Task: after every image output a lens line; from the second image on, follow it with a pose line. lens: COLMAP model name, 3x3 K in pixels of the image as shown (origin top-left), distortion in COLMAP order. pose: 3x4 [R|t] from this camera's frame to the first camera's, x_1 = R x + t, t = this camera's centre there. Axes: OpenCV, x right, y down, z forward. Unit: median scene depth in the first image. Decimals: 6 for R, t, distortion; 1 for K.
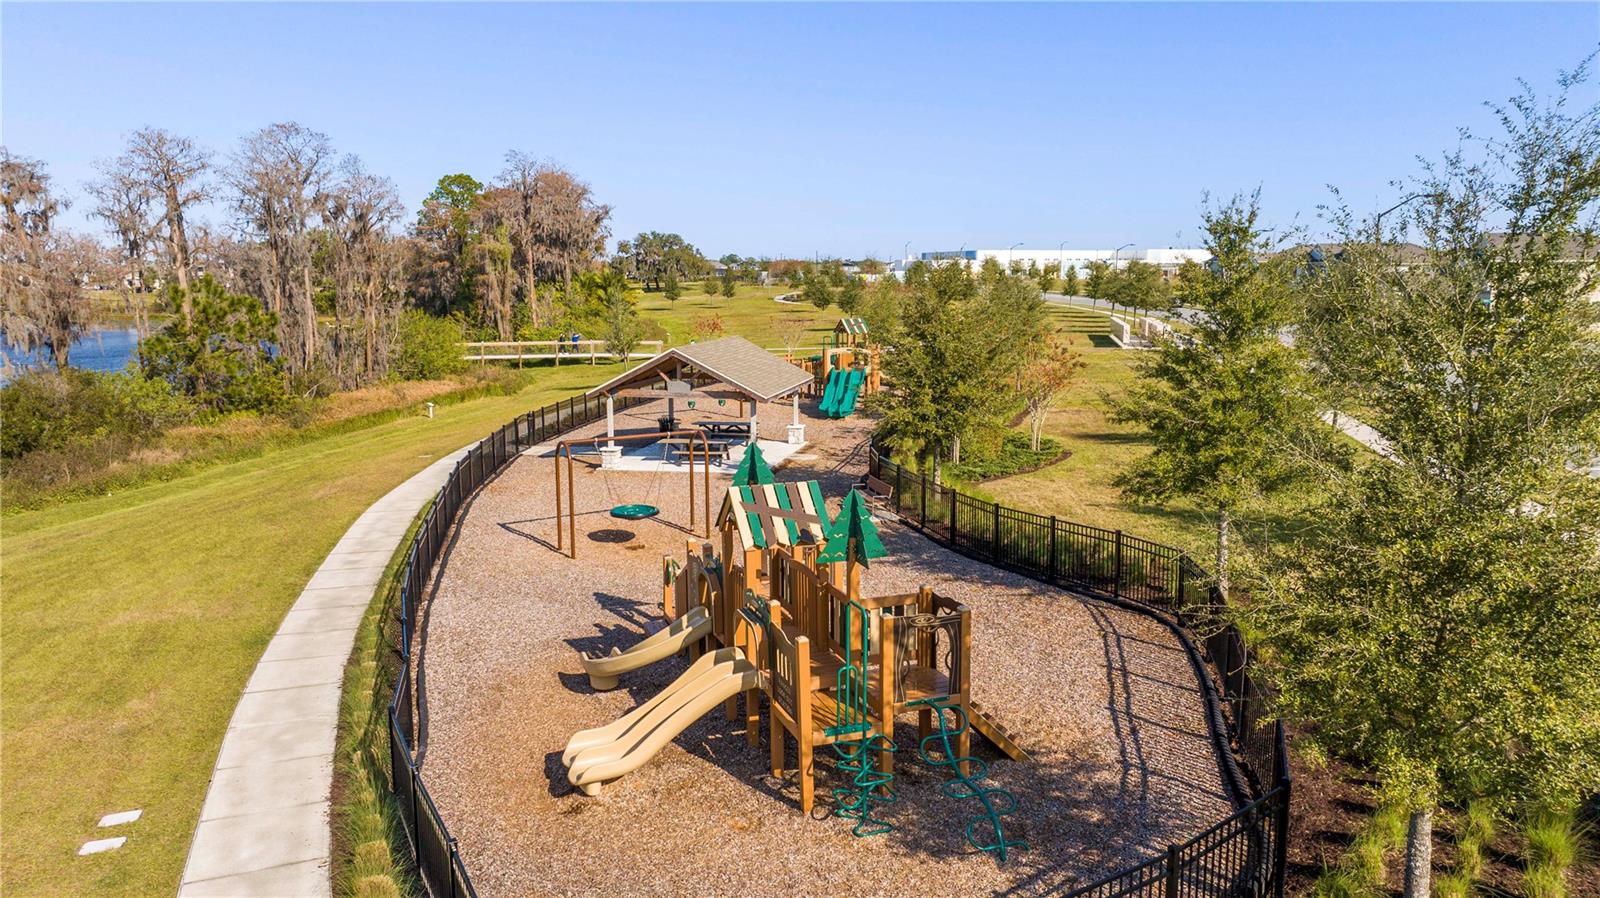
lens RADIAL K [[1186.0, 0, 799.1], [0, 1186.0, 448.6], [0, 0, 1]] dist [-0.004557, -0.001170]
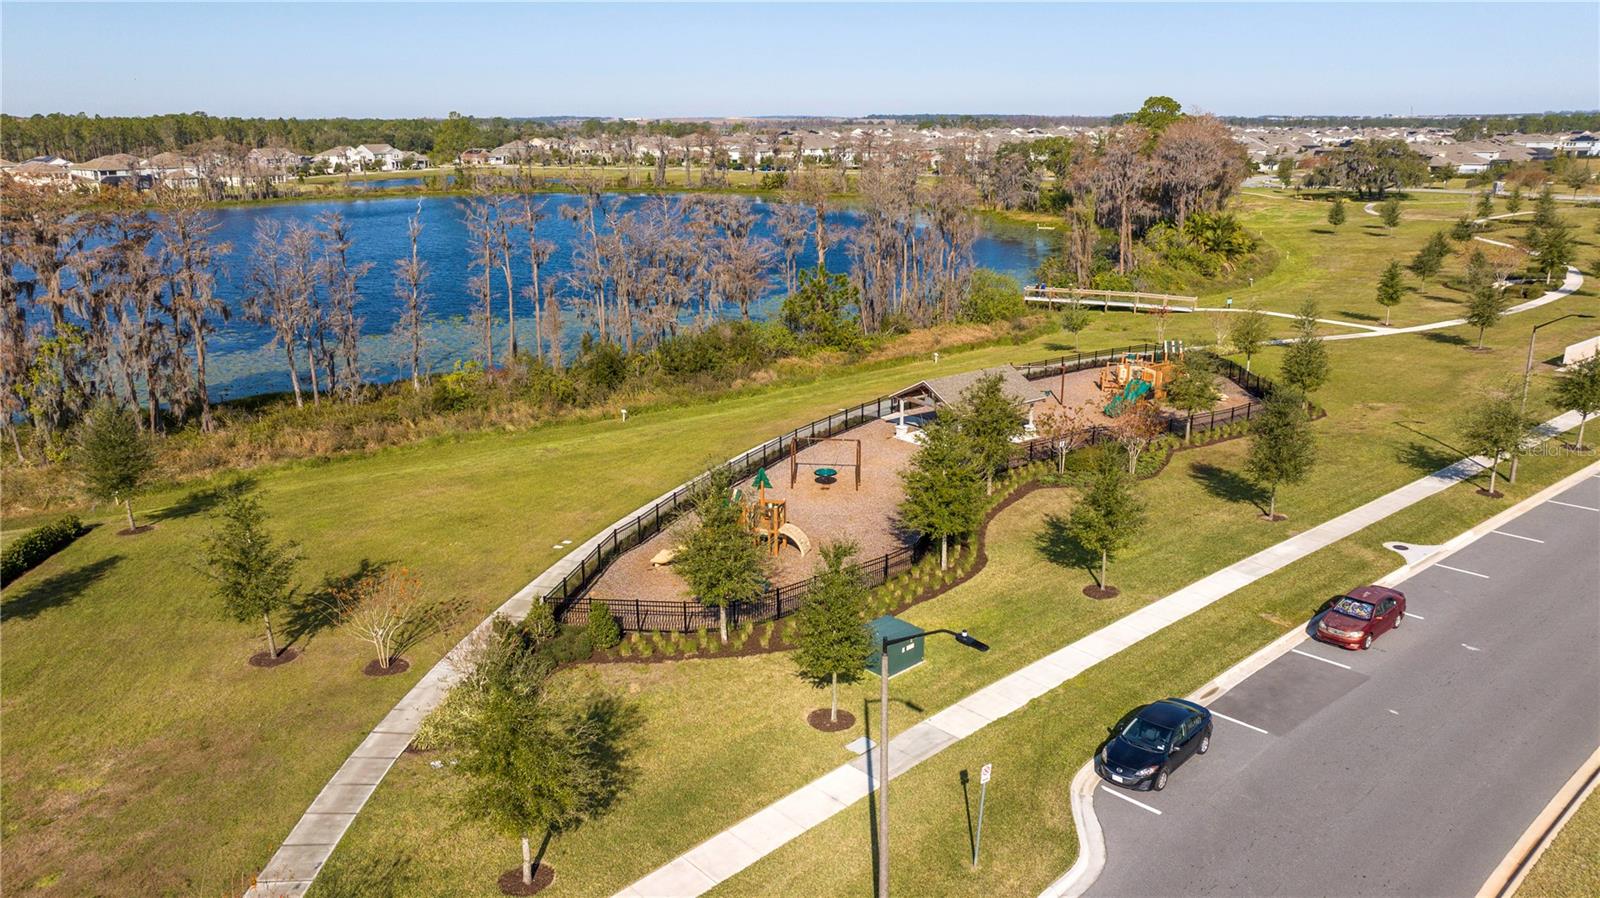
lens RADIAL K [[1186.0, 0, 800.1], [0, 1186.0, 449.0], [0, 0, 1]] dist [-0.004557, -0.001170]
pose [[0.787455, 0.171588, -0.592006, 0.525377], [-0.095651, 0.982853, 0.157641, -0.155049], [0.608905, -0.067510, 0.790365, -0.364921]]
